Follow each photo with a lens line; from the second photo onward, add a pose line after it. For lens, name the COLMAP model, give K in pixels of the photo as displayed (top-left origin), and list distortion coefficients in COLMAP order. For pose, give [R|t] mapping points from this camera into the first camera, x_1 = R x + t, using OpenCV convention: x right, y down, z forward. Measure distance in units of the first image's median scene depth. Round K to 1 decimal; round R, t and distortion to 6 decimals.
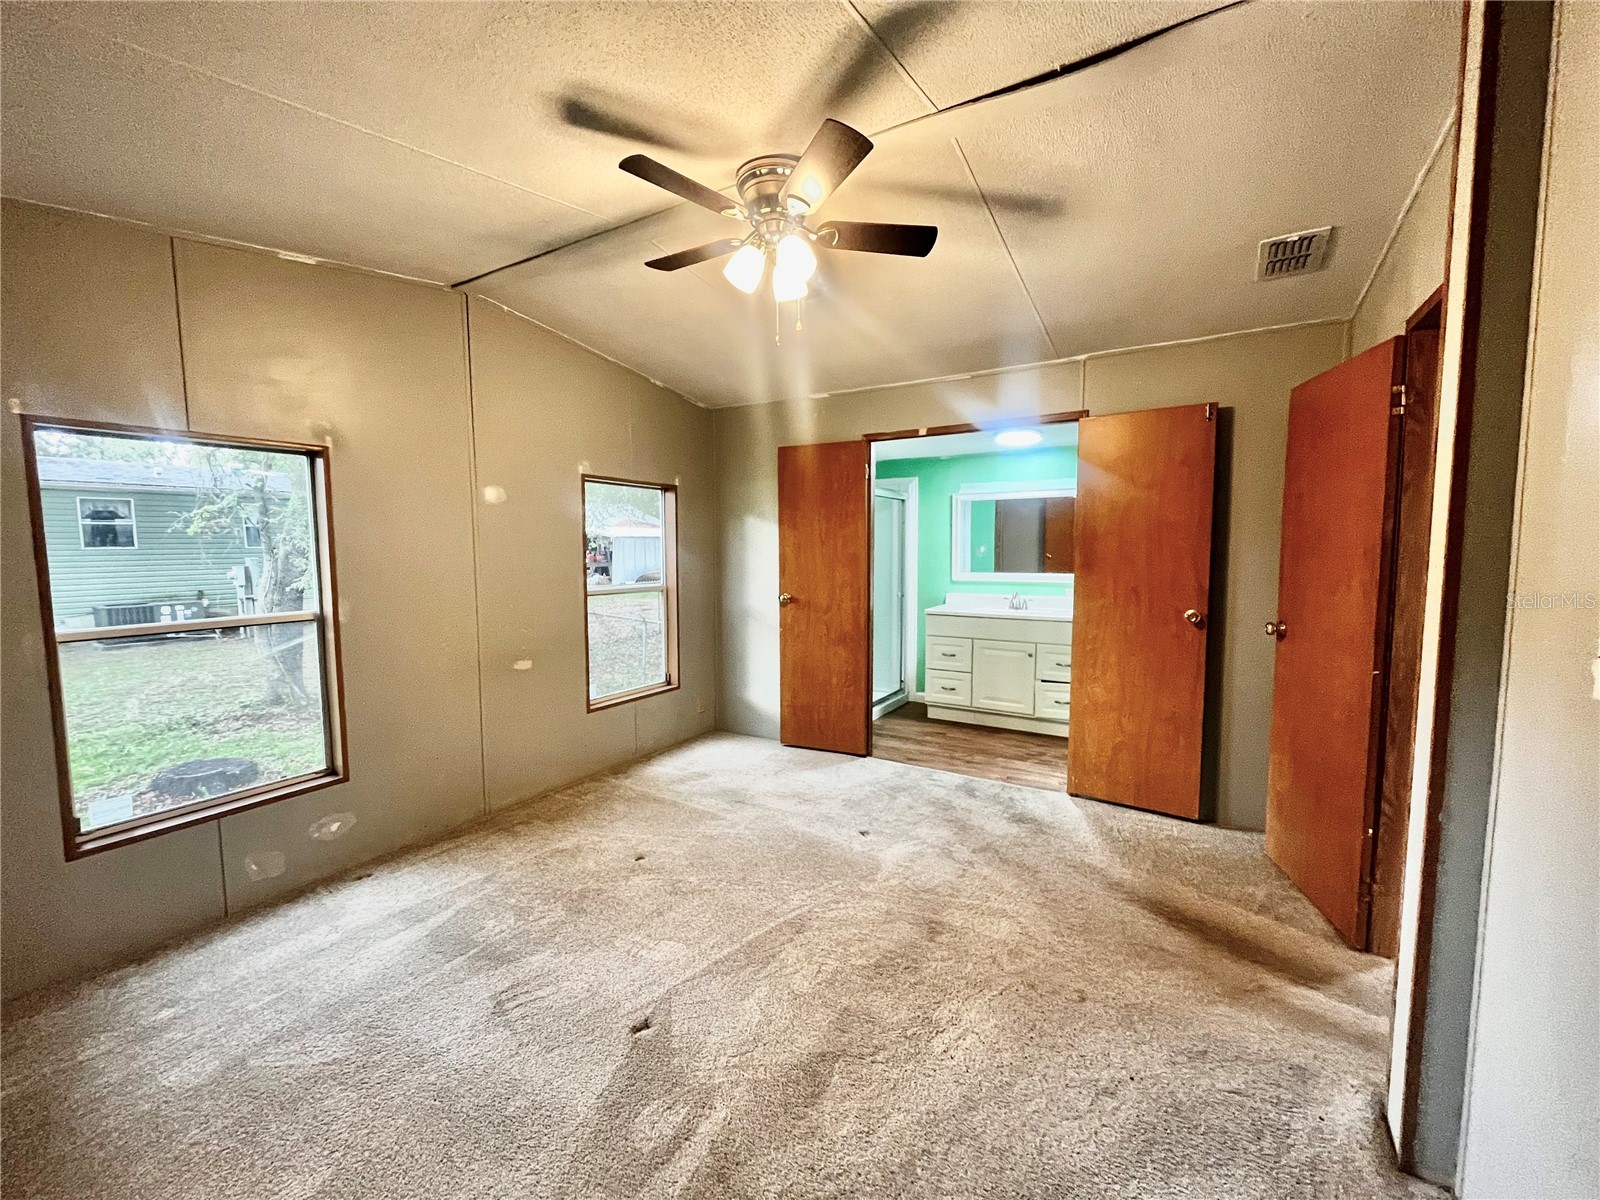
lens RADIAL K [[642.7, 0, 800.2], [0, 642.7, 596.2], [0, 0, 1]] dist [-0.002512, 0.000353]
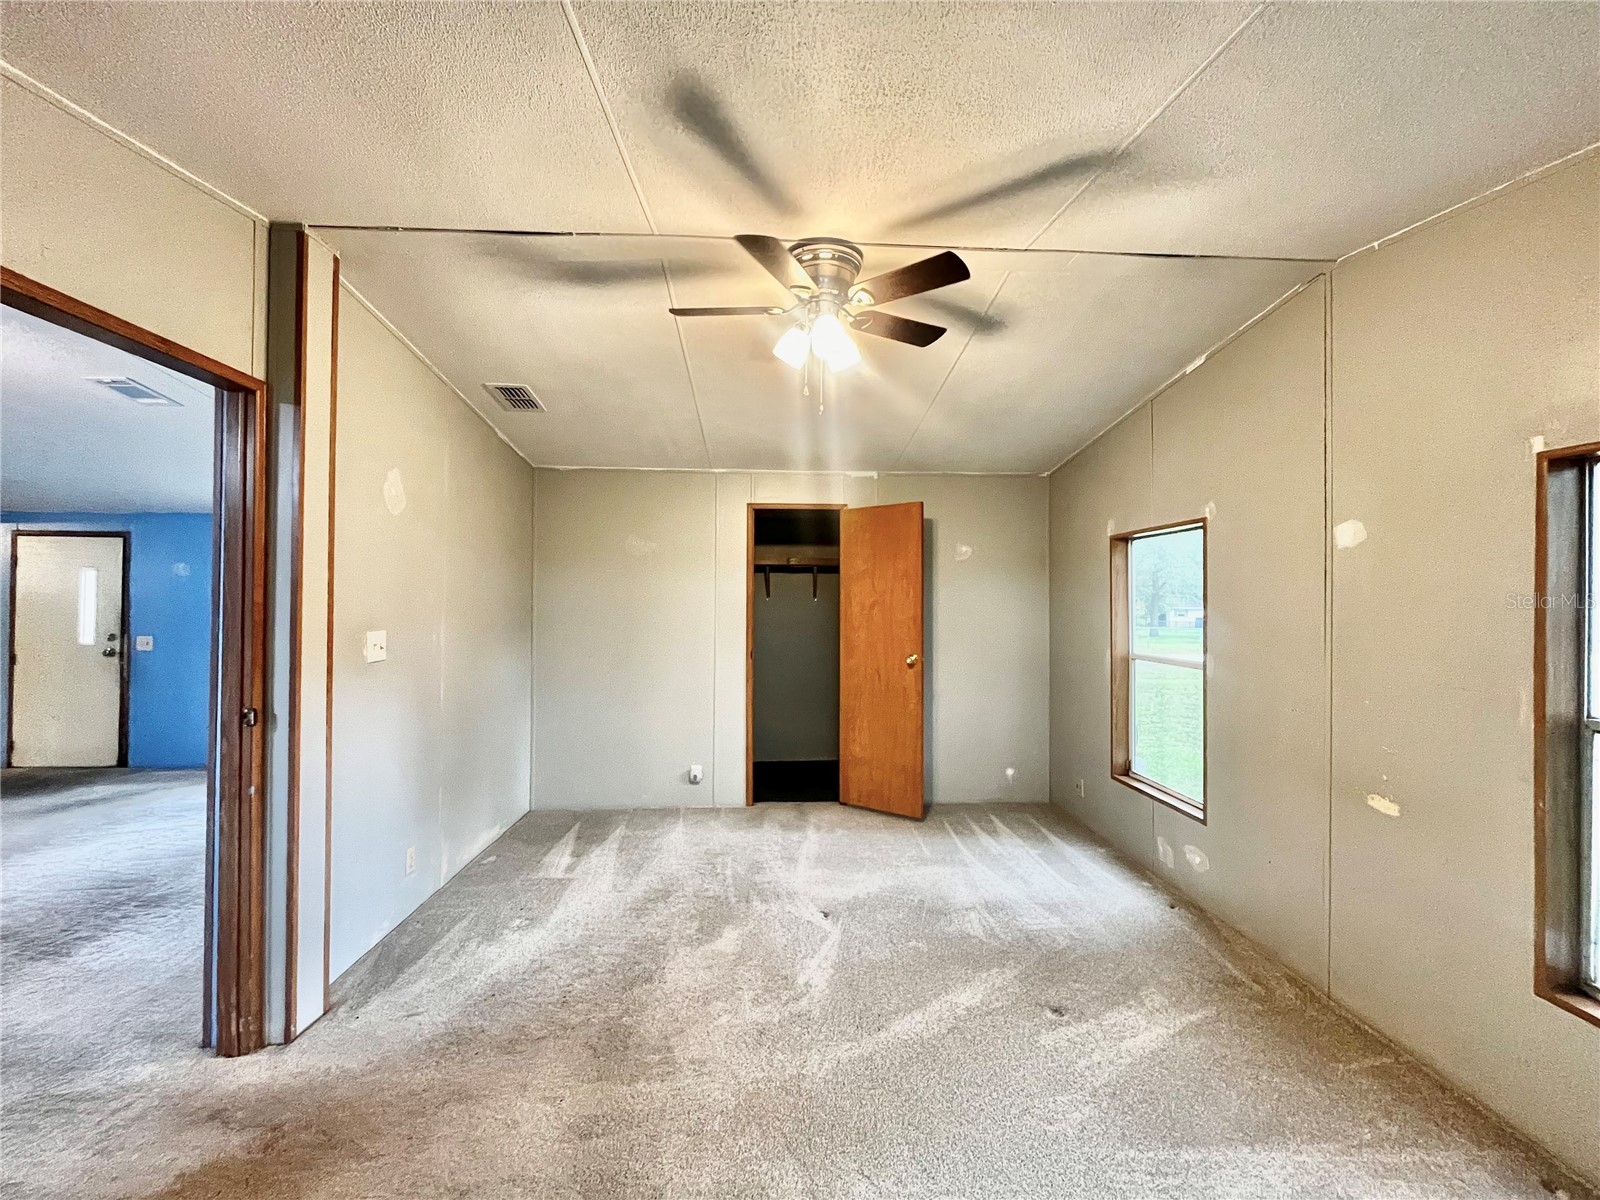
lens RADIAL K [[642.7, 0, 800.2], [0, 642.7, 596.2], [0, 0, 1]] dist [-0.002512, 0.000353]
pose [[-0.822651, -0.000094, -0.568547, 0.465581], [-0.044468, 0.996947, 0.064178, -0.133280], [0.566805, 0.078078, -0.820144, 1.488720]]
